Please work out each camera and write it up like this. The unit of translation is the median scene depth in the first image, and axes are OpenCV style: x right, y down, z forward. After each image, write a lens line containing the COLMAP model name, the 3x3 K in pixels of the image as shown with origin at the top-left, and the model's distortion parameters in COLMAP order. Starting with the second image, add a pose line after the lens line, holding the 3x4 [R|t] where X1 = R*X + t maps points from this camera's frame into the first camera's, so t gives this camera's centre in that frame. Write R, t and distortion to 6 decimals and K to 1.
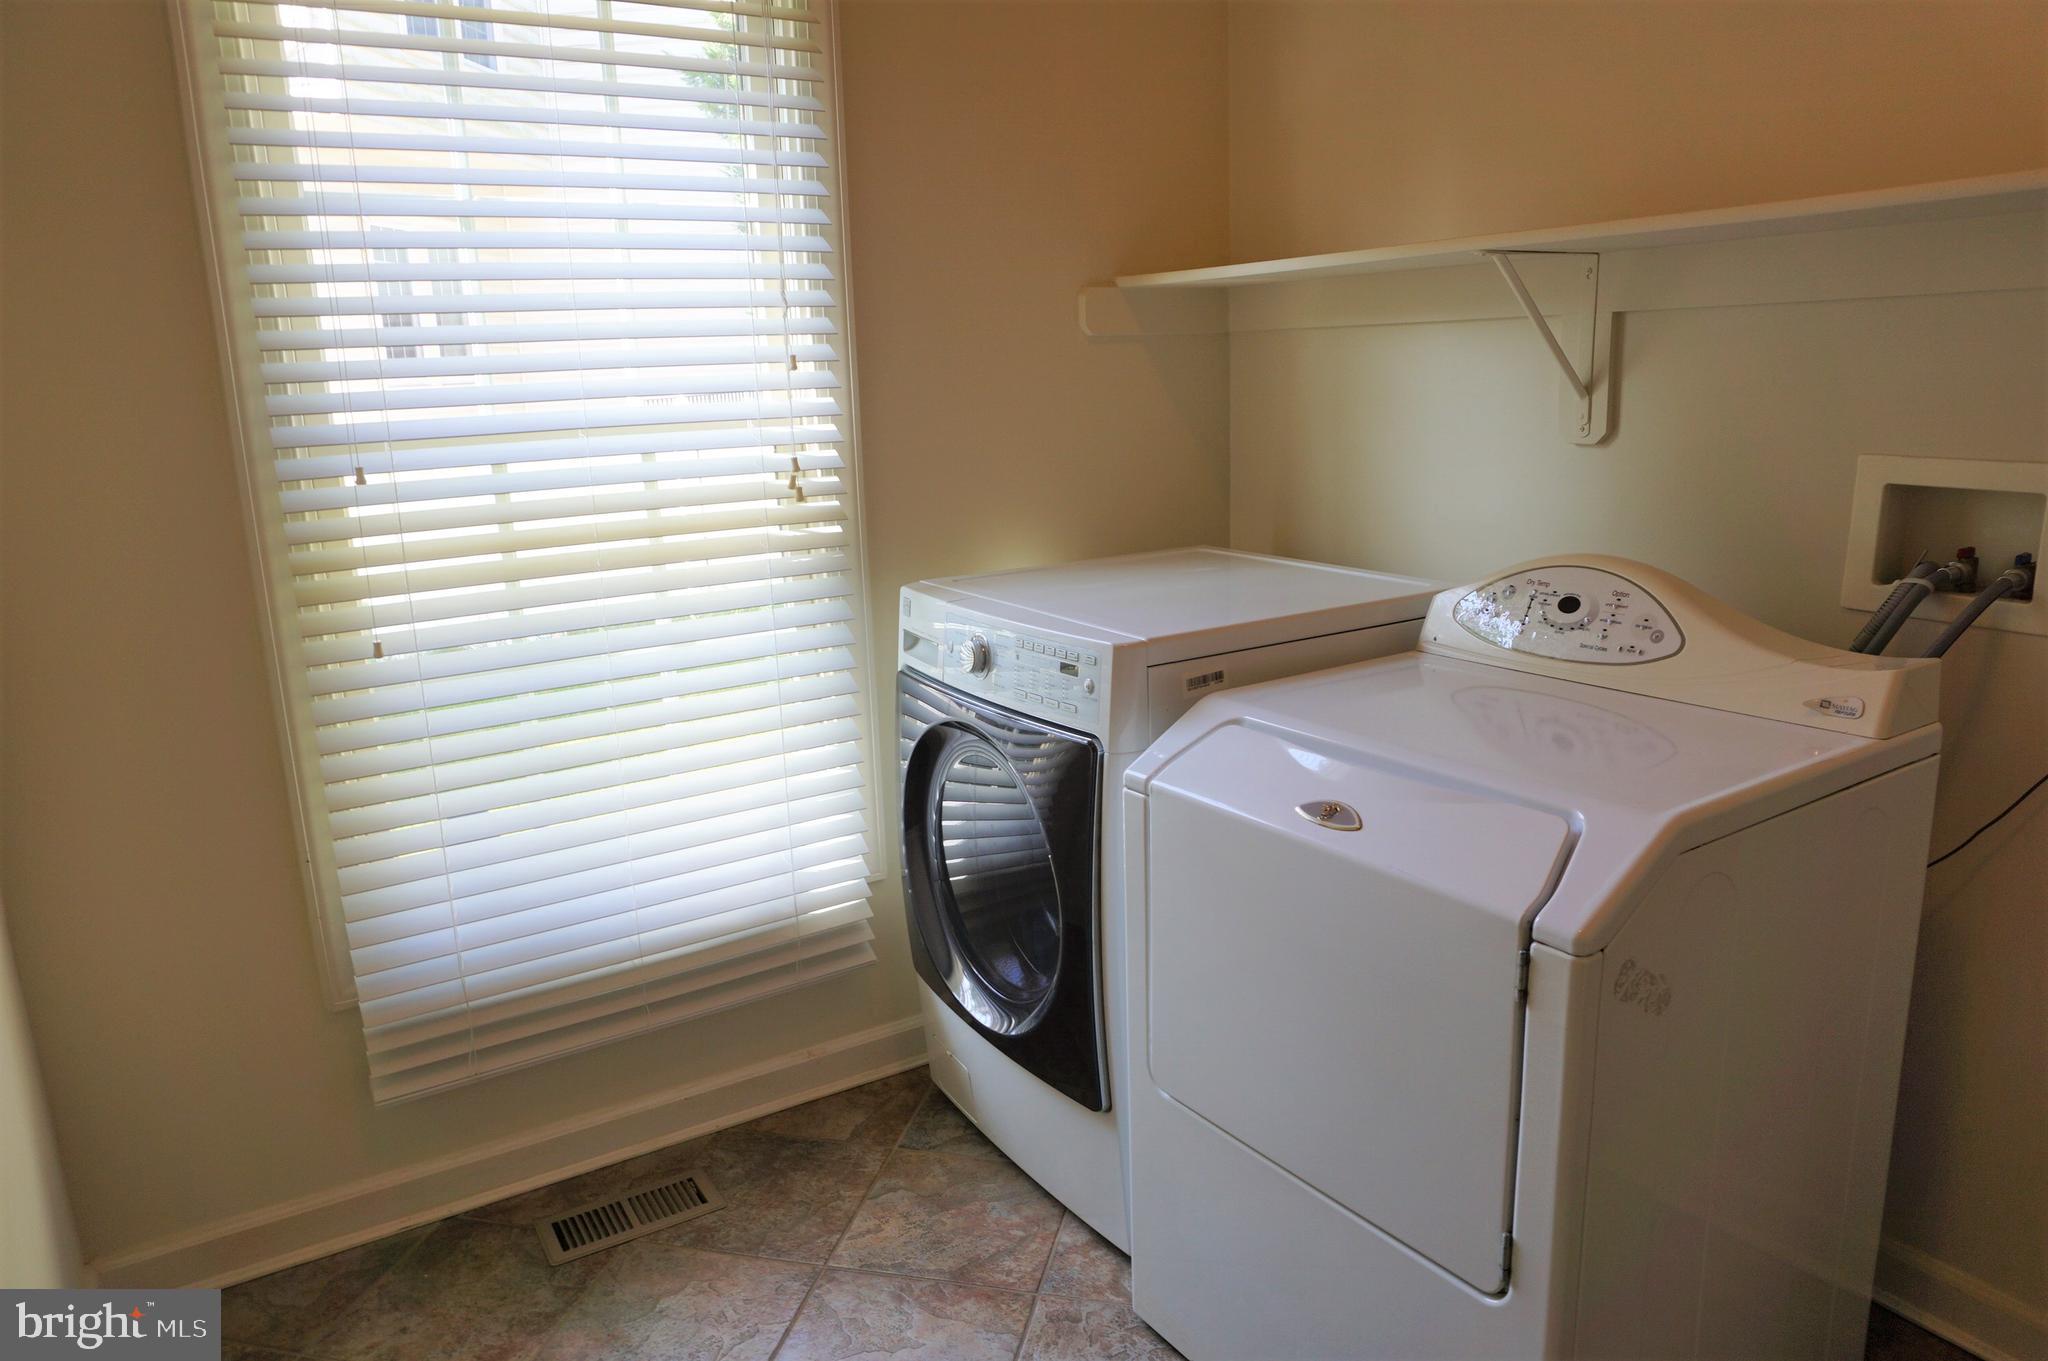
lens RADIAL K [[1368.5, 0, 1021.7], [0, 1368.5, 683.4], [0, 0, 1]] dist [-0.052933, 0.038856]
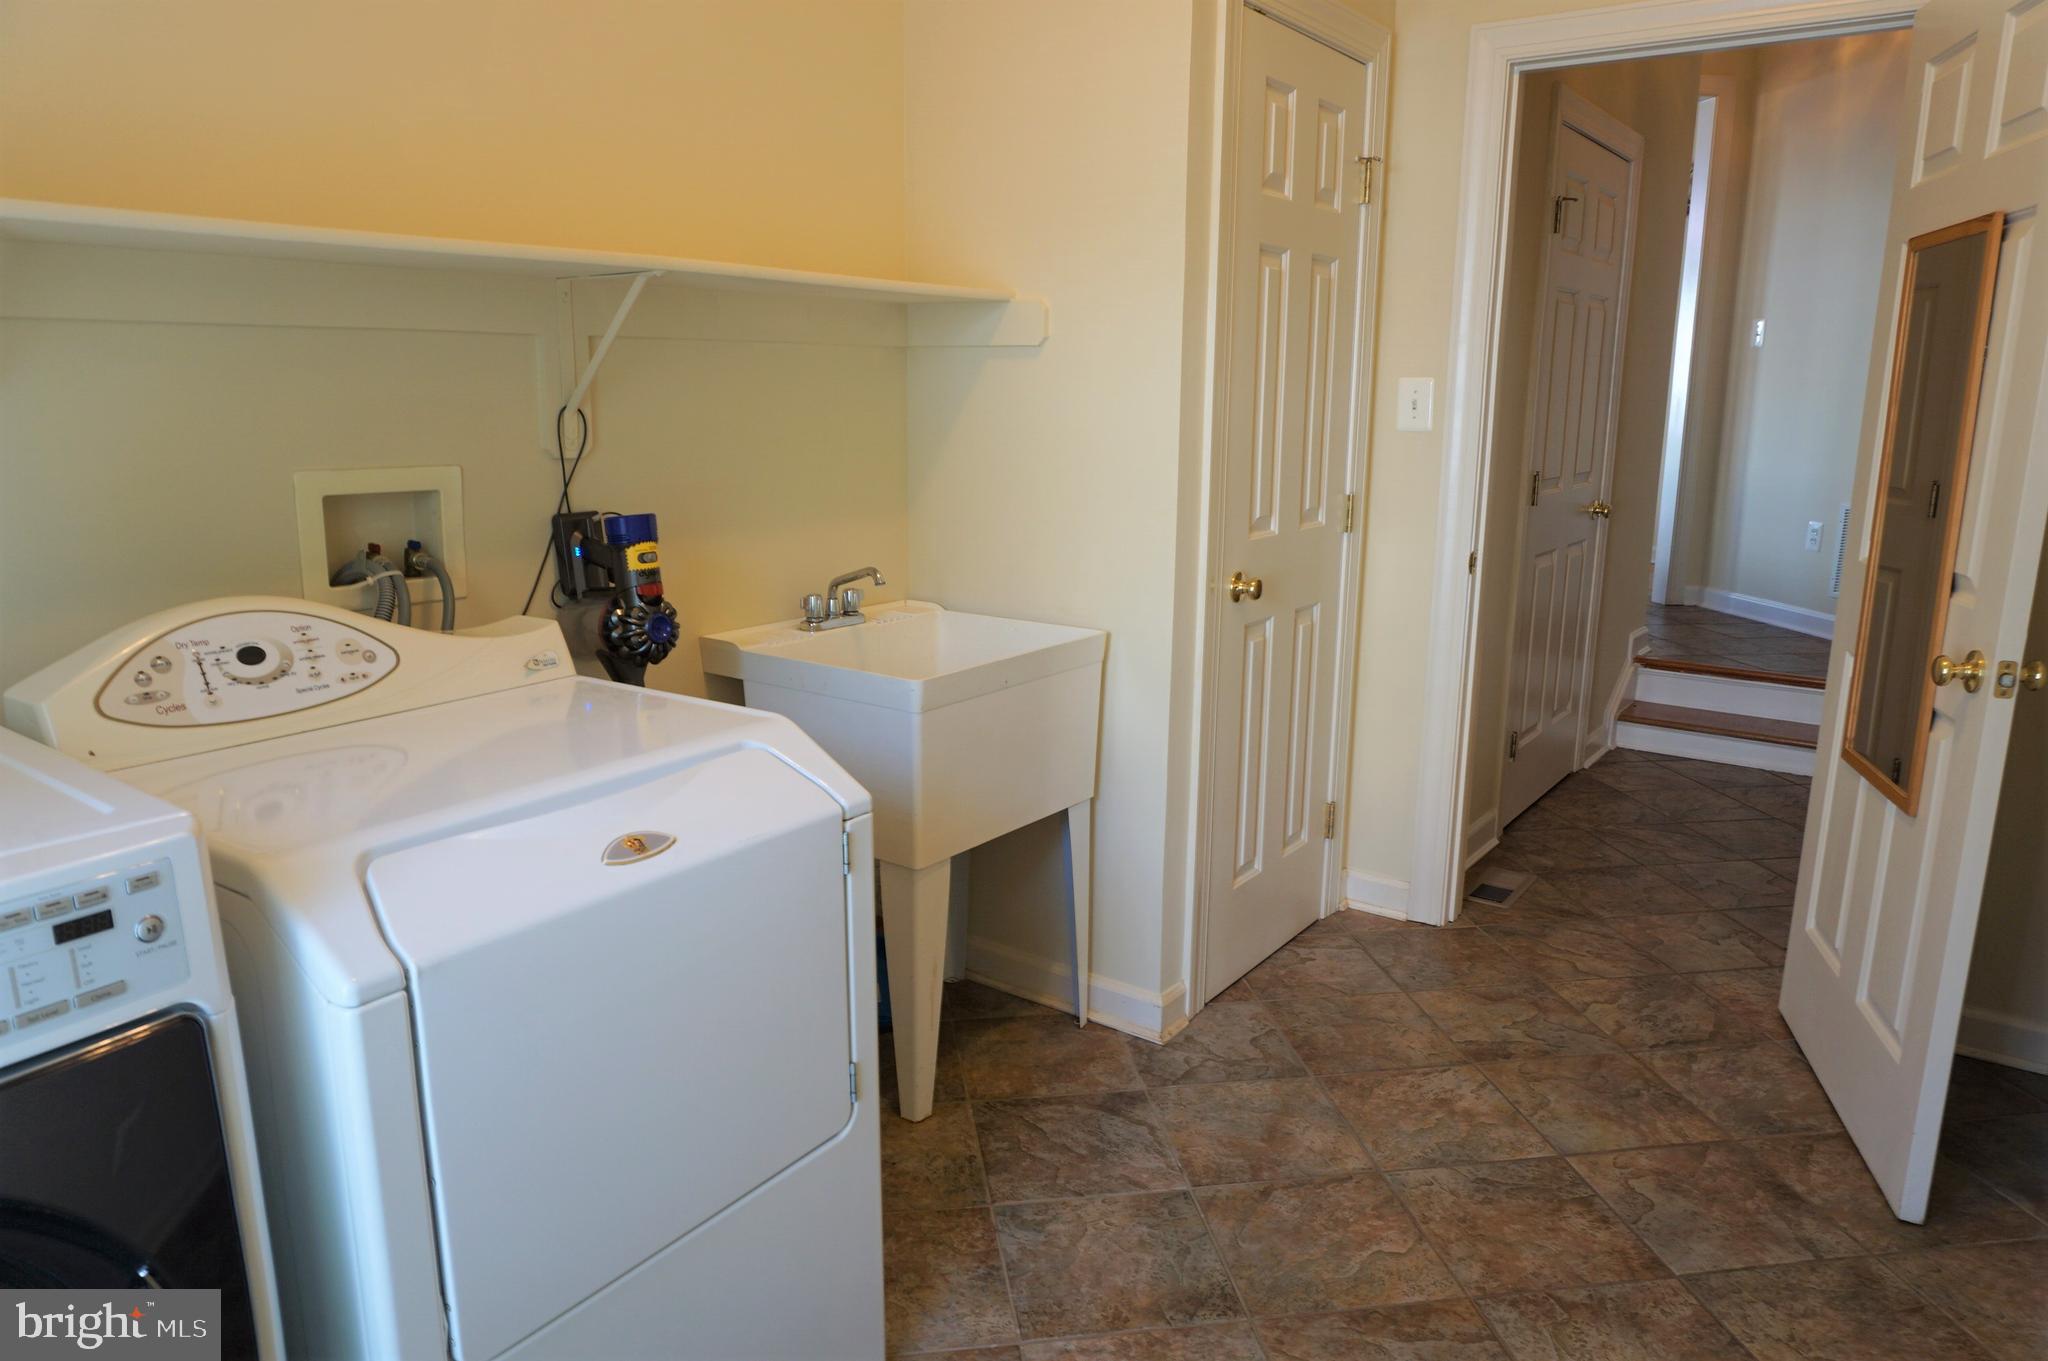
lens RADIAL K [[1368.5, 0, 1021.7], [0, 1368.5, 683.4], [0, 0, 1]] dist [-0.052933, 0.038856]
pose [[-0.367011, -0.174779, 0.913649, -0.600609], [0.209539, 0.941413, 0.264262, -0.172713], [-0.906309, 0.288432, -0.308886, 0.848138]]
